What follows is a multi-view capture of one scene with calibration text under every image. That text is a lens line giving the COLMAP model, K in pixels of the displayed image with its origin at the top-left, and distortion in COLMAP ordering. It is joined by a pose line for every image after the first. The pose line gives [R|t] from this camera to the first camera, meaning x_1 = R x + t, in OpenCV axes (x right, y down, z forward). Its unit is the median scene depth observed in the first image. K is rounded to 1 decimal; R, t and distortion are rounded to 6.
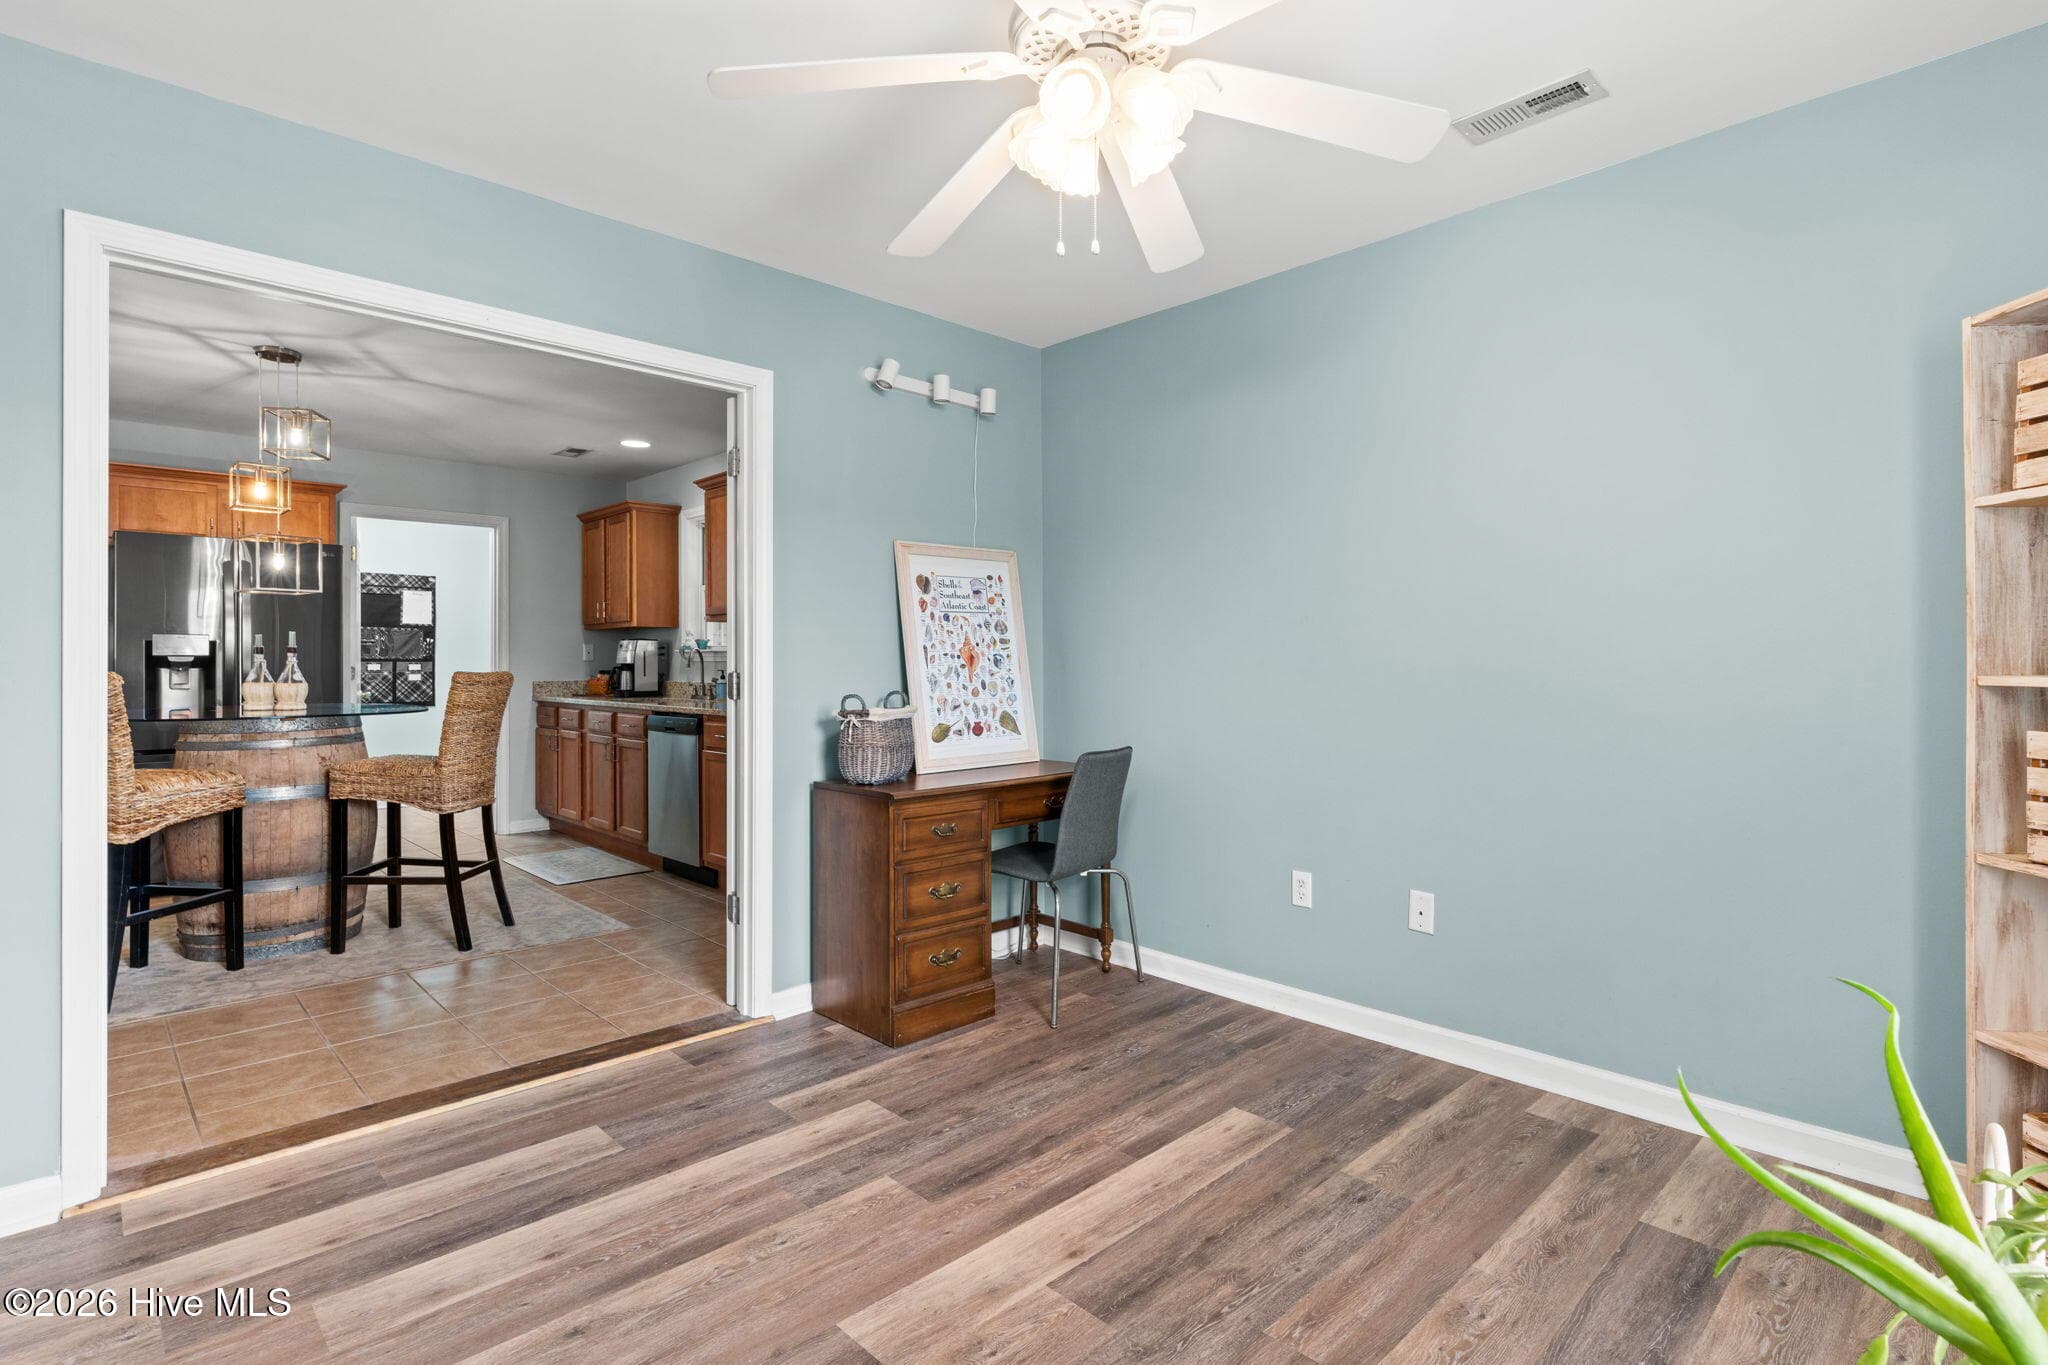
lens RADIAL K [[989.6, 0, 1025.3], [0, 989.6, 670.1], [0, 0, 1]] dist [0.001223, -0.000451]
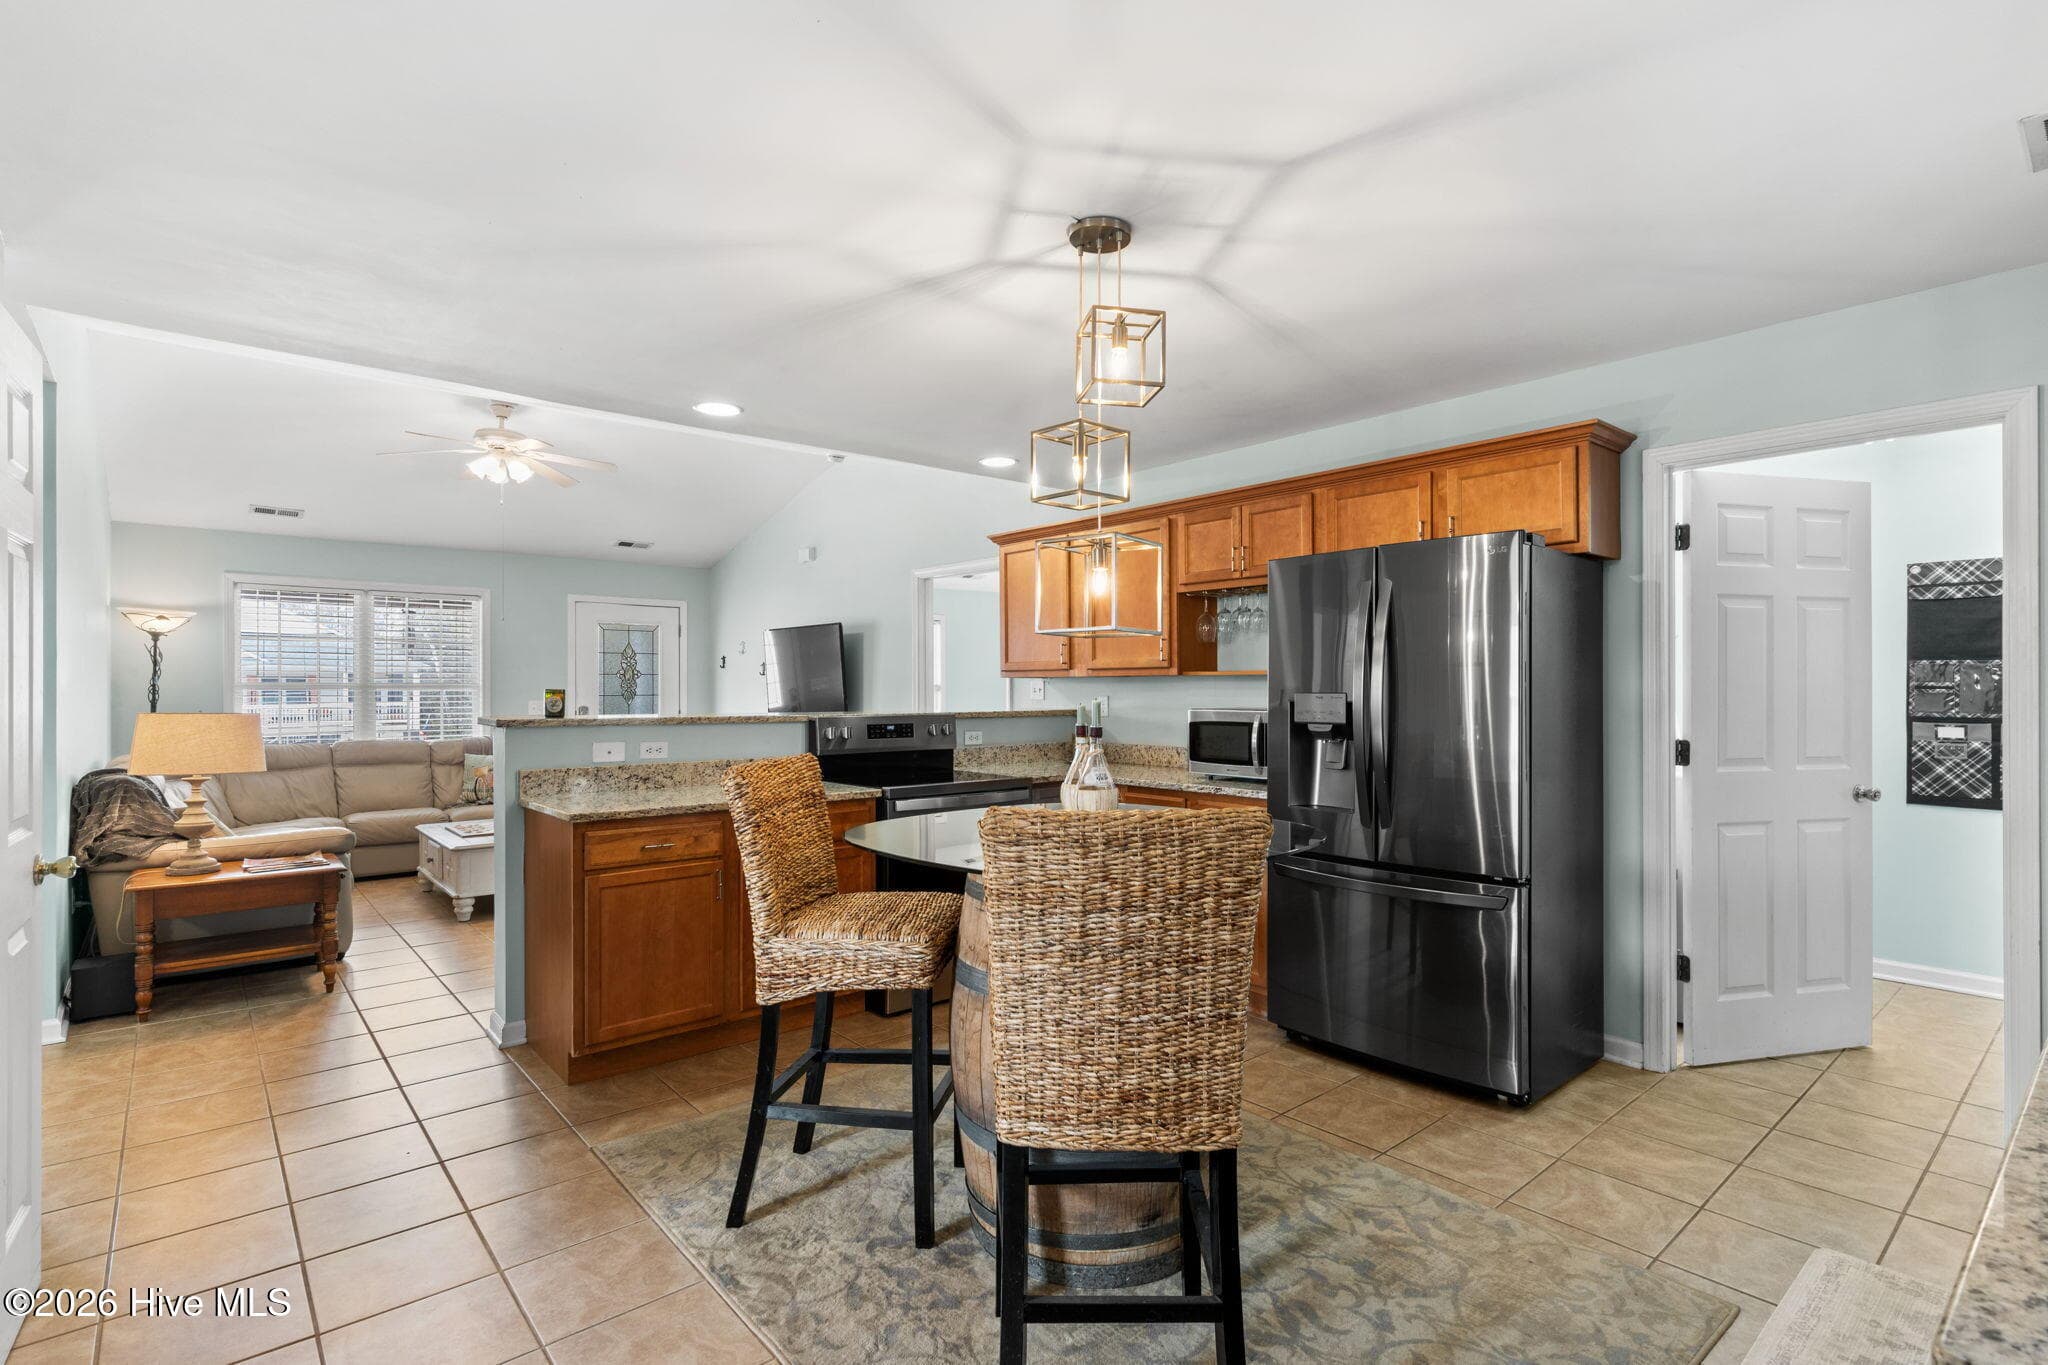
lens RADIAL K [[975.6, 0, 1019.2], [0, 975.6, 690.1], [0, 0, 1]] dist [0.002414, 0.000140]
pose [[-0.063532, 0.004503, -0.997970, -0.252097], [-0.009531, 0.999941, 0.005118, -0.072951], [0.997934, 0.009837, -0.063485, 1.549756]]
